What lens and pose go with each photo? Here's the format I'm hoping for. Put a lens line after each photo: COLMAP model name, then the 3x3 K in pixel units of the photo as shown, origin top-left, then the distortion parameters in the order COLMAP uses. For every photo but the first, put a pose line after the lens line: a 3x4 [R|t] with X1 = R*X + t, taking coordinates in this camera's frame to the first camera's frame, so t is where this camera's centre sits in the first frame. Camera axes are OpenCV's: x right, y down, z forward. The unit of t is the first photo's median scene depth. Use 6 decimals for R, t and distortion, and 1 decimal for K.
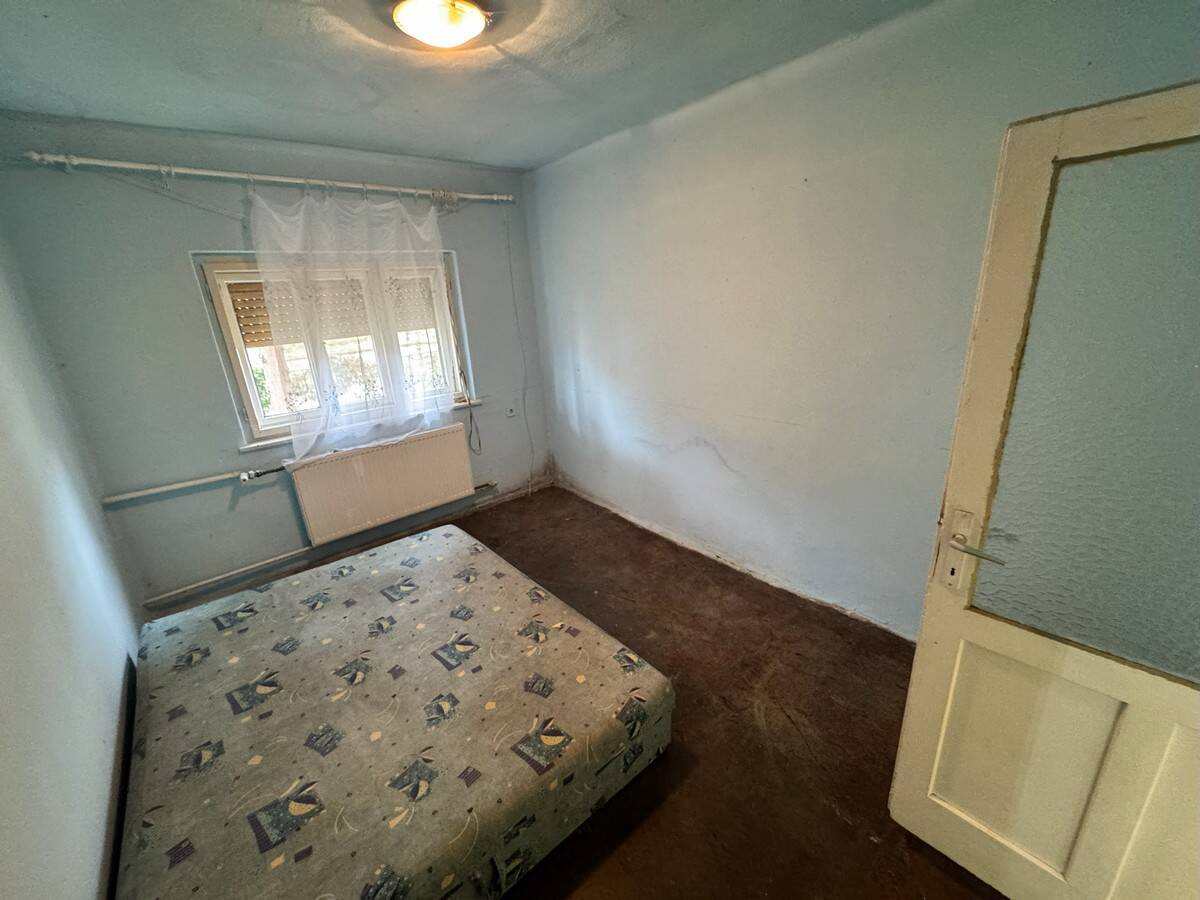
lens RADIAL K [[475.7, 0, 600.0], [0, 475.7, 450.0], [0, 0, 1]] dist [-0.002162, -0.000300]
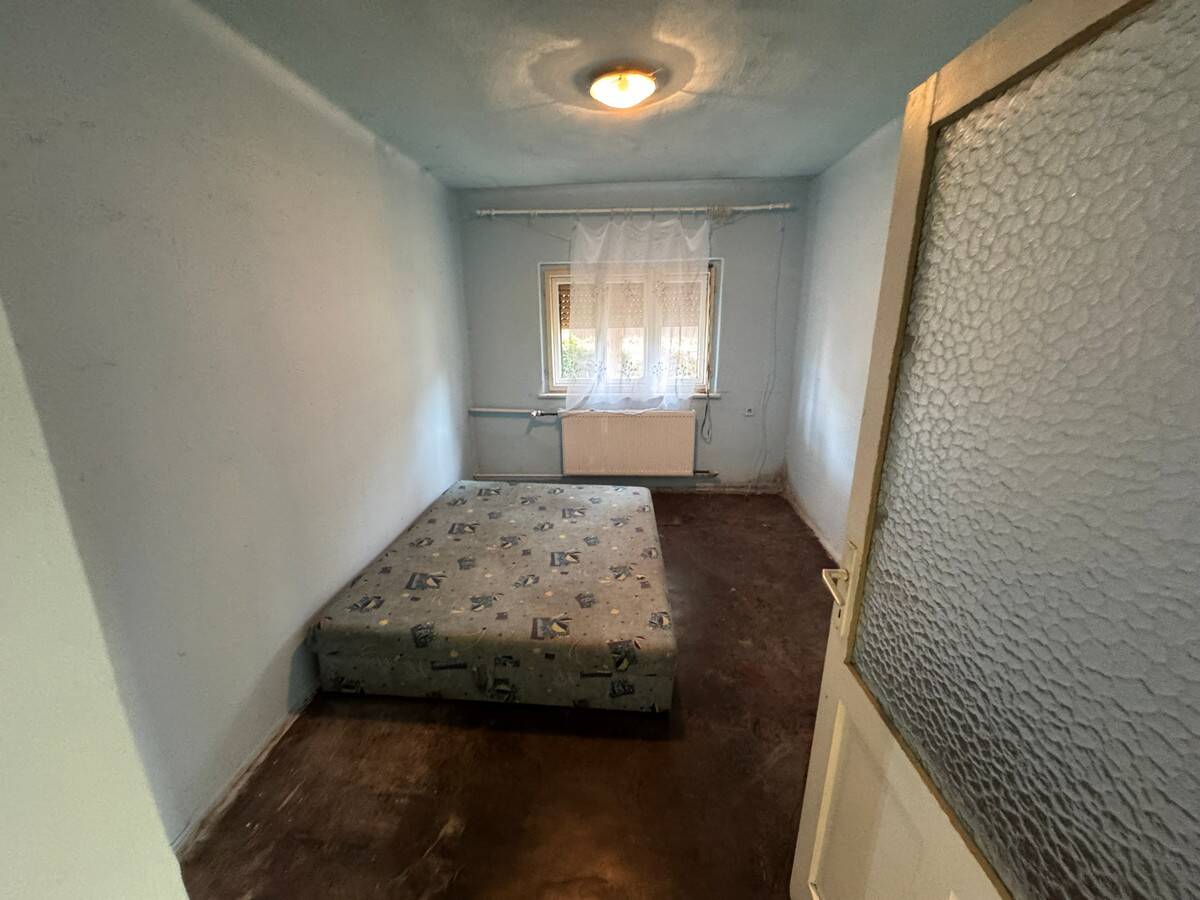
lens RADIAL K [[475.7, 0, 600.0], [0, 475.7, 450.0], [0, 0, 1]] dist [-0.002162, -0.000300]
pose [[0.723017, 0.233030, -0.650341, 0.408074], [-0.245114, 0.966676, 0.073874, 0.006576], [0.645884, 0.105996, 0.756042, 0.019876]]
